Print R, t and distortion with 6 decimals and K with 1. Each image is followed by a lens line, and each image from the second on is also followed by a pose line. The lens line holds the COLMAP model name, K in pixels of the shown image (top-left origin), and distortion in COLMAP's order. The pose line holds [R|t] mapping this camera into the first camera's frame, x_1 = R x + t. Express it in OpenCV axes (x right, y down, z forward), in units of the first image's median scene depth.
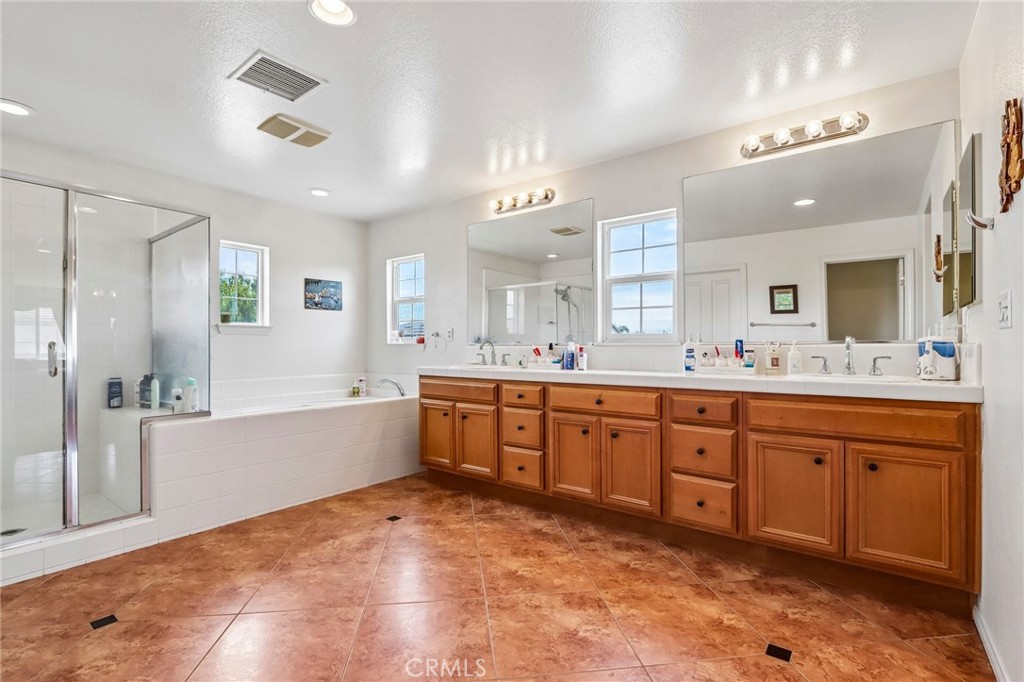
lens RADIAL K [[474.5, 0, 509.2], [0, 474.5, 349.5], [0, 0, 1]] dist [-0.013256, 0.000117]
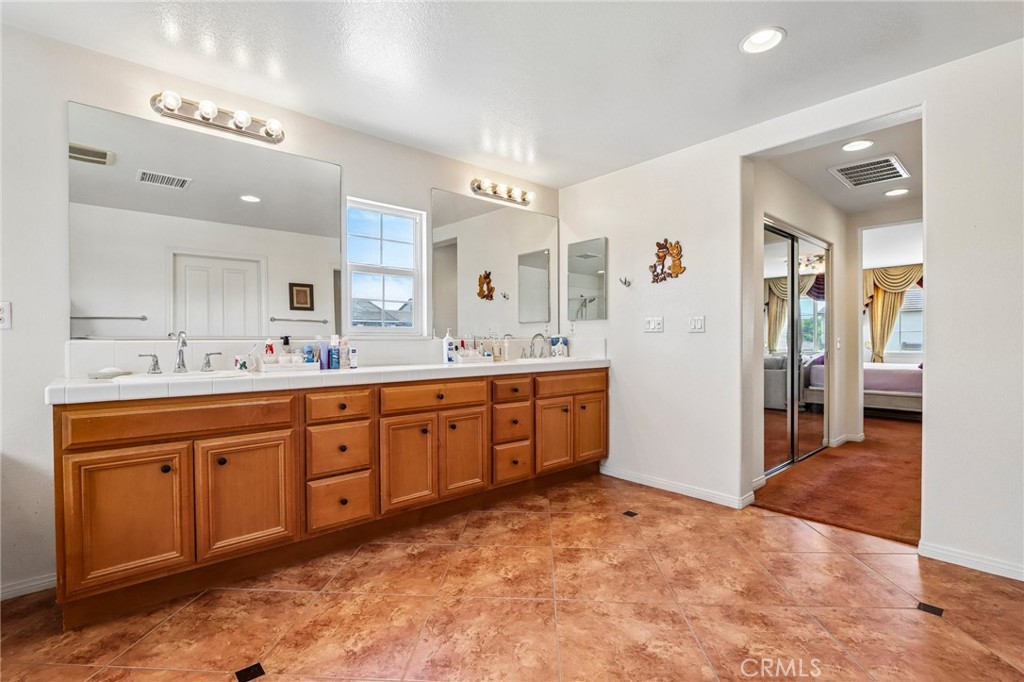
lens RADIAL K [[474.5, 0, 509.2], [0, 474.5, 349.5], [0, 0, 1]] dist [-0.013256, 0.000117]
pose [[0.176702, -0.017610, 0.984107, -0.747844], [0.009222, 0.999826, 0.016235, -0.001881], [-0.984221, 0.006207, 0.176833, 0.680484]]
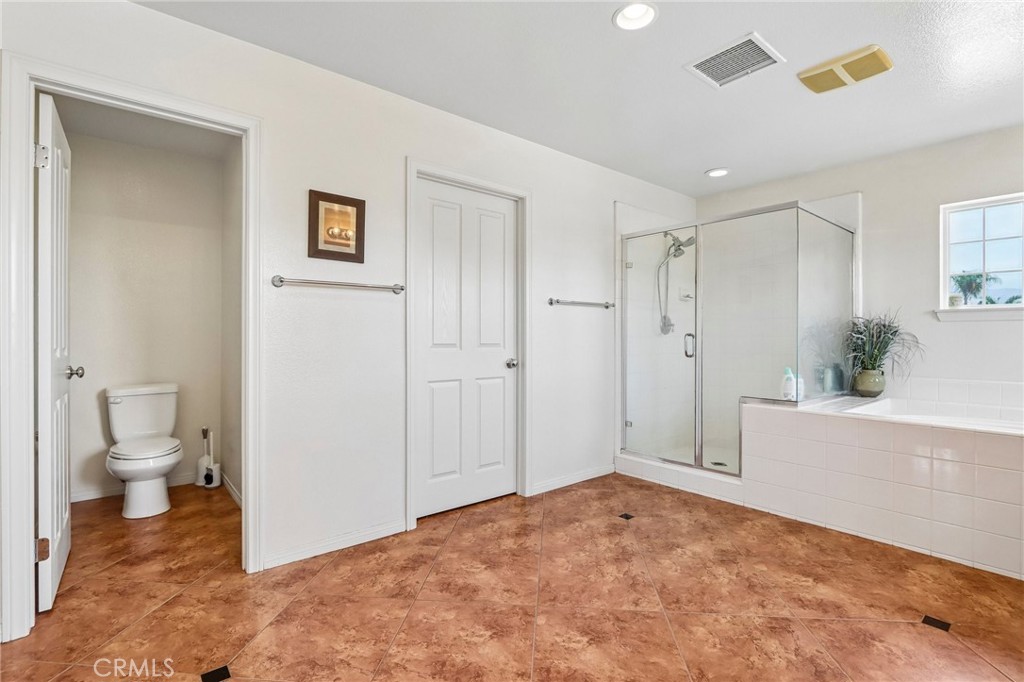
lens RADIAL K [[474.9, 0, 512.0], [0, 474.9, 341.0], [0, 0, 1]] dist [0.003737, 0.000483]
pose [[-0.207648, 0.006770, -0.978180, 0.490107], [-0.007588, 0.999935, 0.008531, -0.000856], [0.978174, 0.009194, -0.207583, 0.644064]]
